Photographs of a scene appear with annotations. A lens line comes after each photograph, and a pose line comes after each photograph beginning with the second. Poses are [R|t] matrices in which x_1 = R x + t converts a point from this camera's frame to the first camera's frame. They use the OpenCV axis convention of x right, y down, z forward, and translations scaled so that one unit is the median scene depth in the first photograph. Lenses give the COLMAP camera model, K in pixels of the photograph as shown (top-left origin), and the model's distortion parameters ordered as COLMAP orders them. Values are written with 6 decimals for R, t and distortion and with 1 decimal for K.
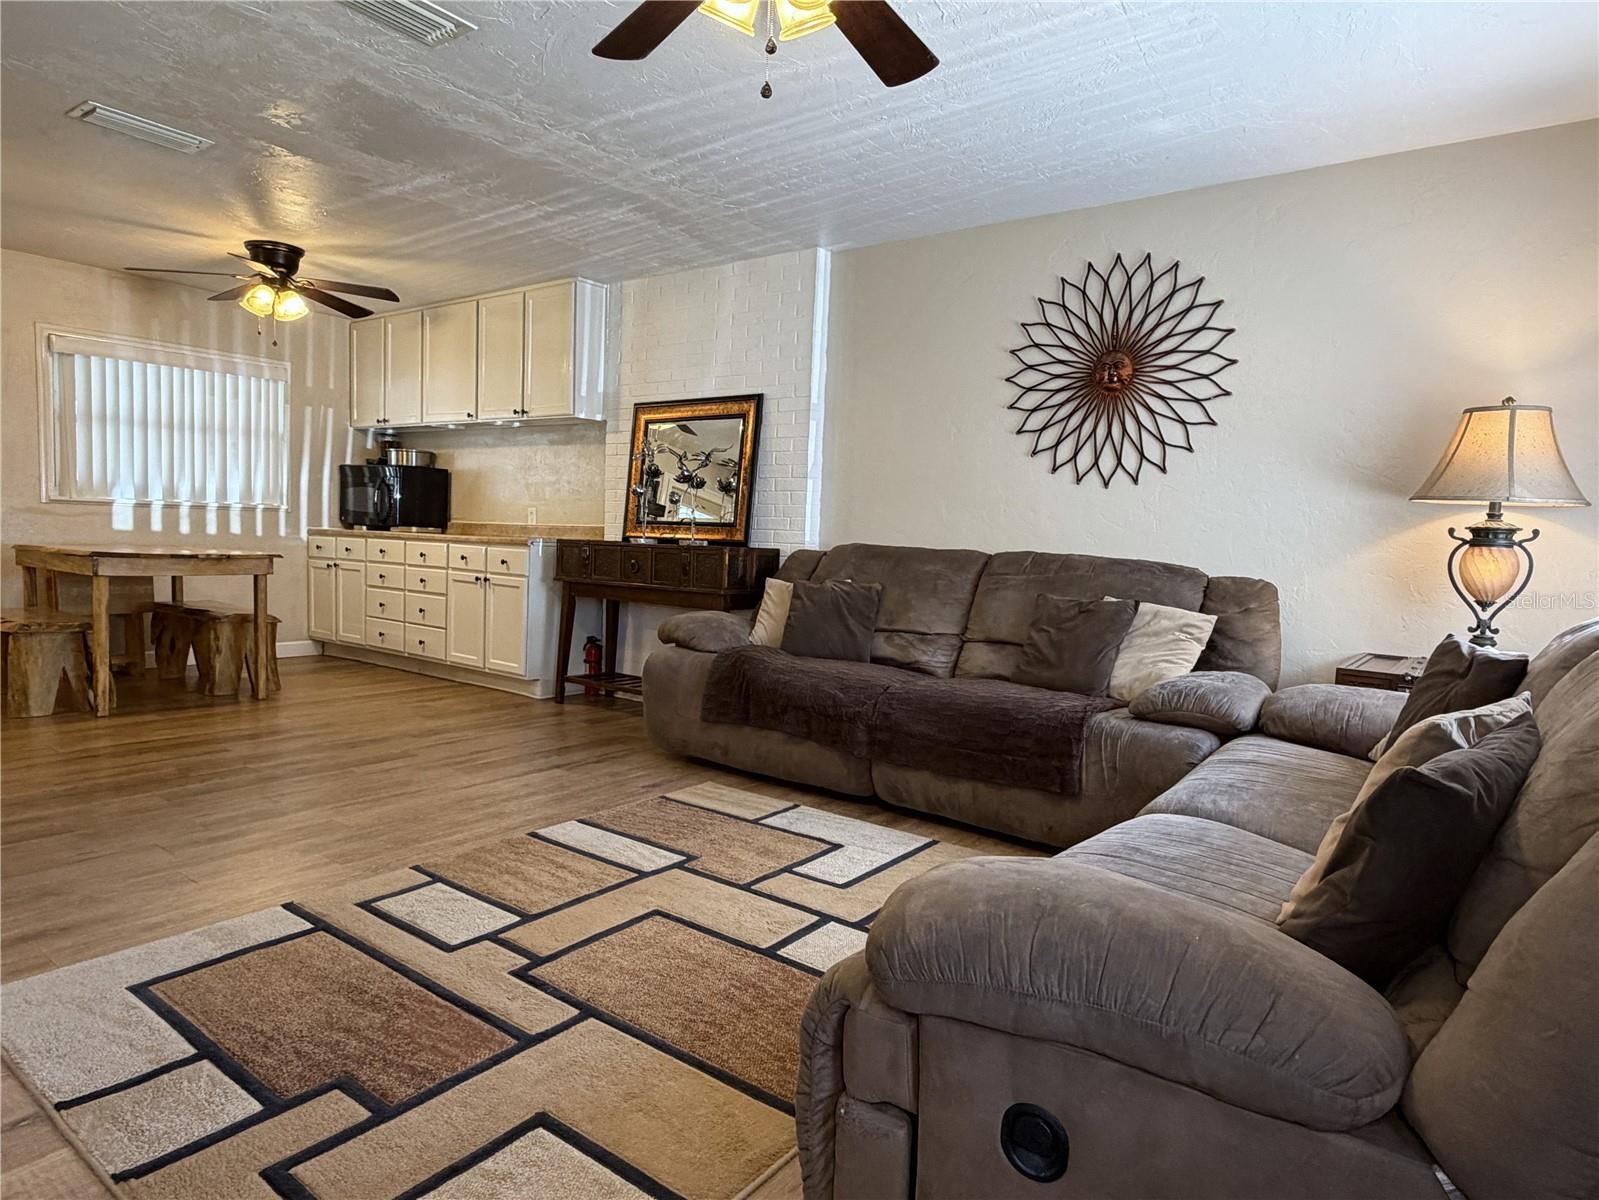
lens RADIAL K [[957.4, 0, 799.5], [0, 957.4, 600.0], [0, 0, 1]] dist [0.003104, 0.001054]
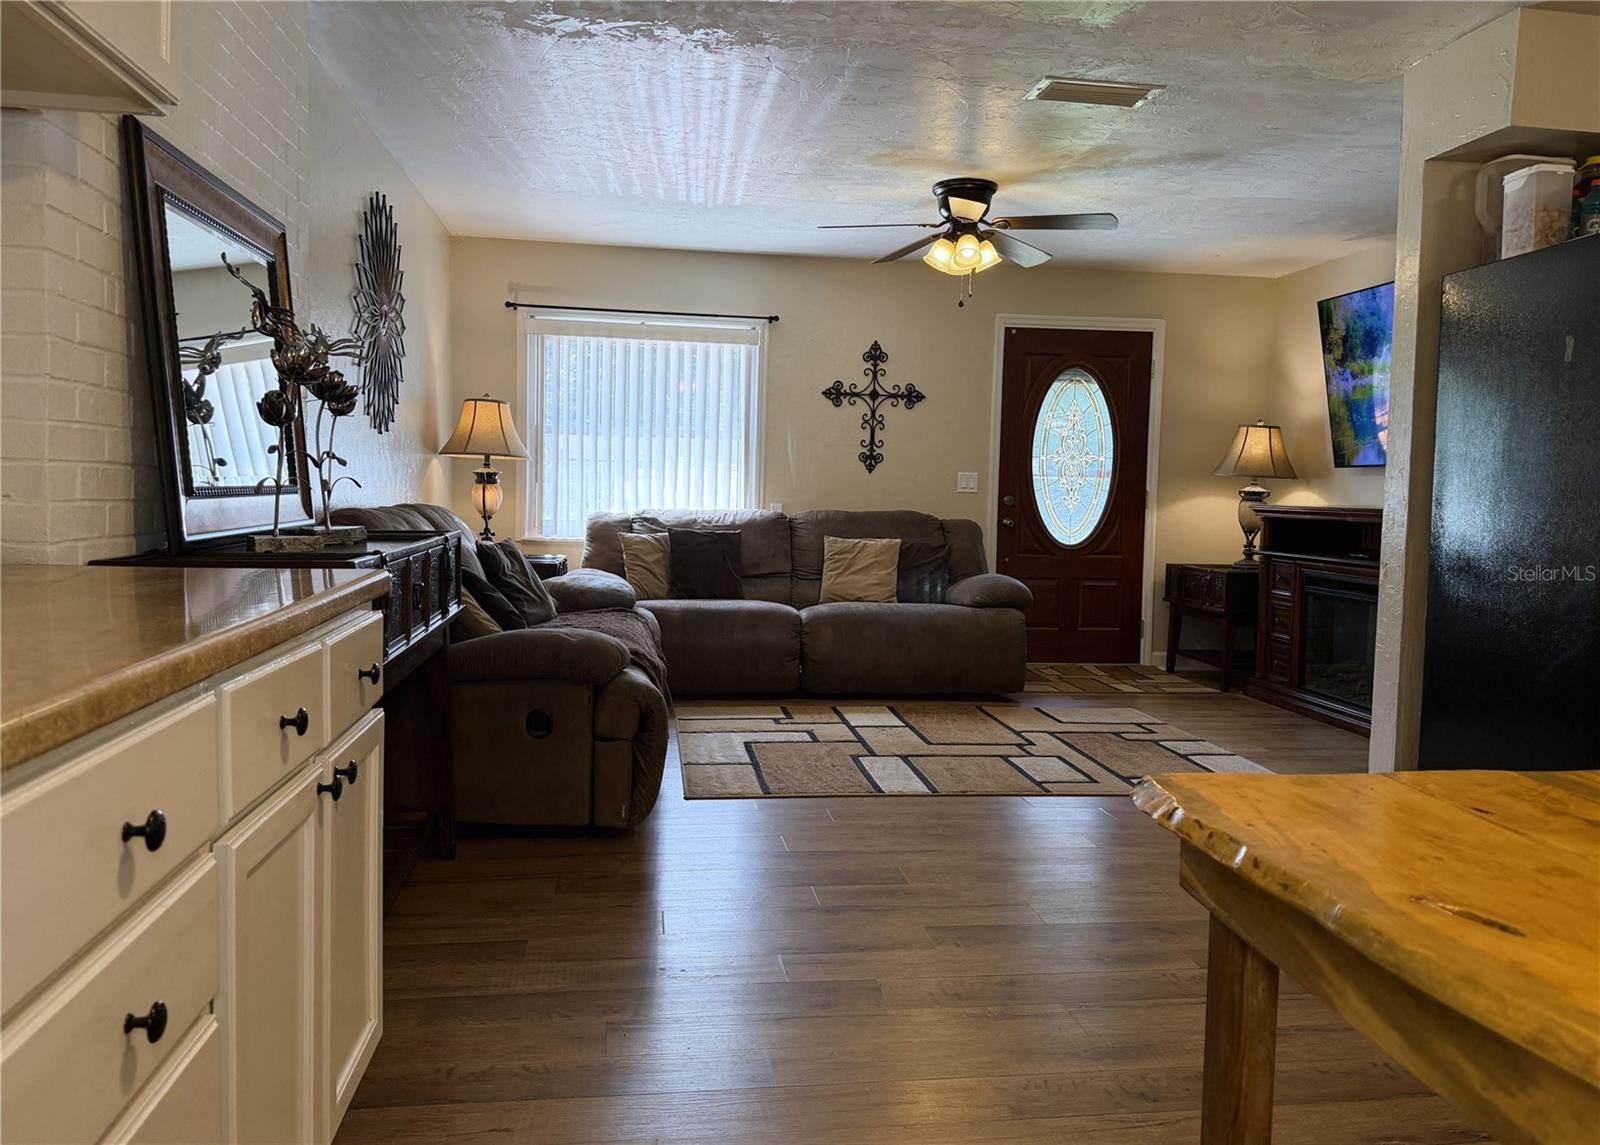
lens RADIAL K [[1160.5, 0, 800.0], [0, 1160.5, 572.5], [0, 0, 1]] dist [-0.002201, -0.003674]
pose [[-0.695036, -0.106233, 0.711083, -0.808682], [0.003669, 0.988487, 0.151263, -0.151116], [-0.718965, 0.107742, -0.686644, 1.486213]]
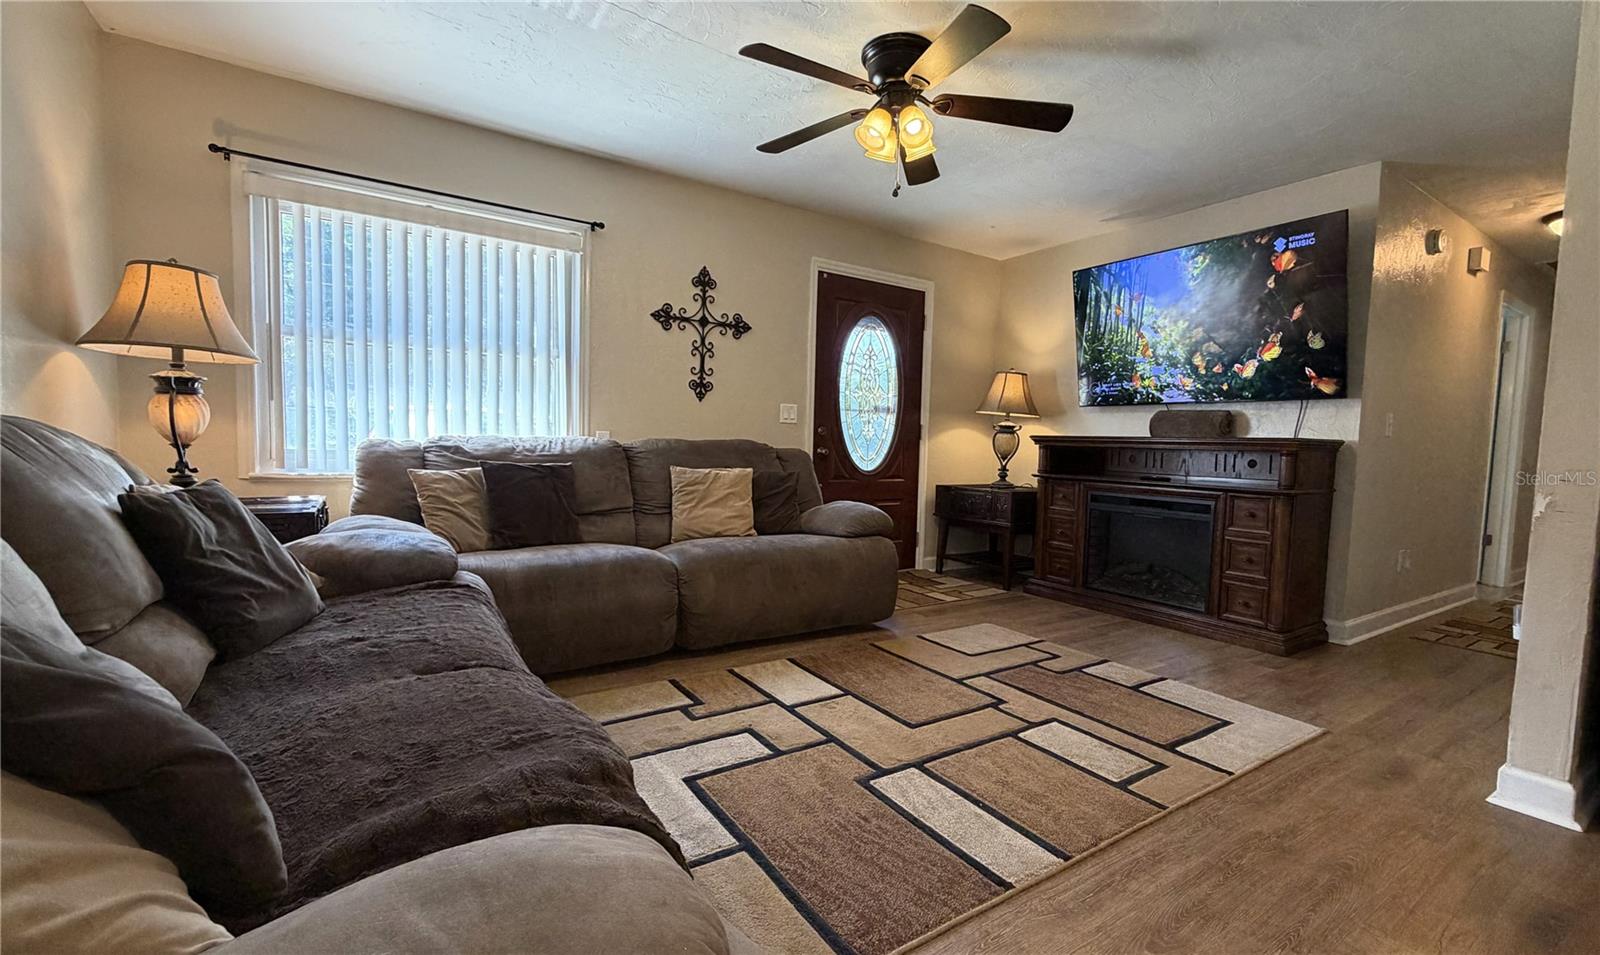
lens RADIAL K [[686.9, 0, 855.7], [0, 686.9, 491.7], [0, 0, 1]] dist [-0.016437, -0.000644]
pose [[-0.949296, -0.088494, 0.301673, -0.196348], [-0.043543, 0.987327, 0.152606, -0.072138], [-0.311355, 0.131733, -0.941119, 1.117807]]
